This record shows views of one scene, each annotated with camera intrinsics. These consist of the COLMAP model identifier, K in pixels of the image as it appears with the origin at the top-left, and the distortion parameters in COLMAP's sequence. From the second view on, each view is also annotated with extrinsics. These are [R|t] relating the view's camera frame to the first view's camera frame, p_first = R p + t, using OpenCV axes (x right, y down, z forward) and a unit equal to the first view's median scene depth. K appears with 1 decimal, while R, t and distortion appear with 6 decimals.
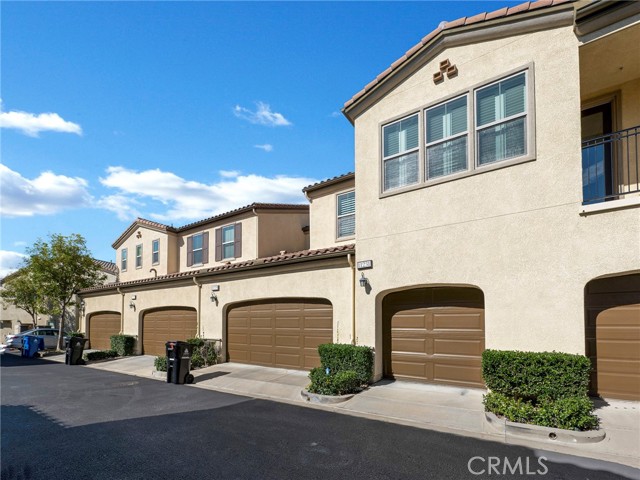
lens RADIAL K [[461.0, 0, 319.9], [0, 461.0, 234.1], [0, 0, 1]] dist [0.025479, -0.000245]
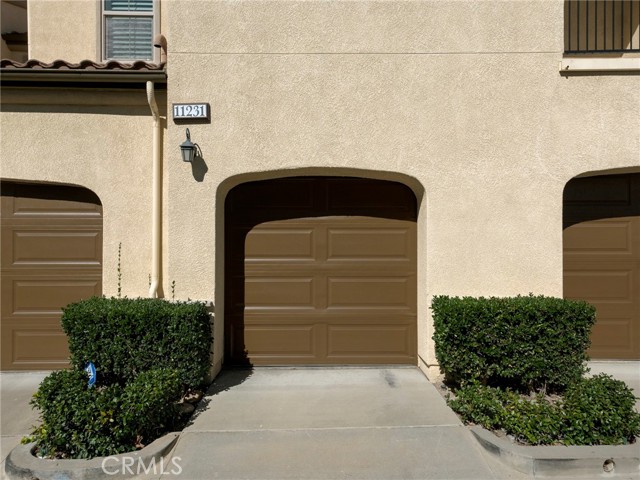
lens RADIAL K [[461.0, 0, 319.9], [0, 461.0, 234.1], [0, 0, 1]] dist [0.025479, -0.000245]
pose [[0.840221, 0.015132, 0.542032, -0.033495], [-0.105029, 0.985222, 0.135304, 0.112004], [-0.531975, -0.170614, 0.829393, 0.593471]]
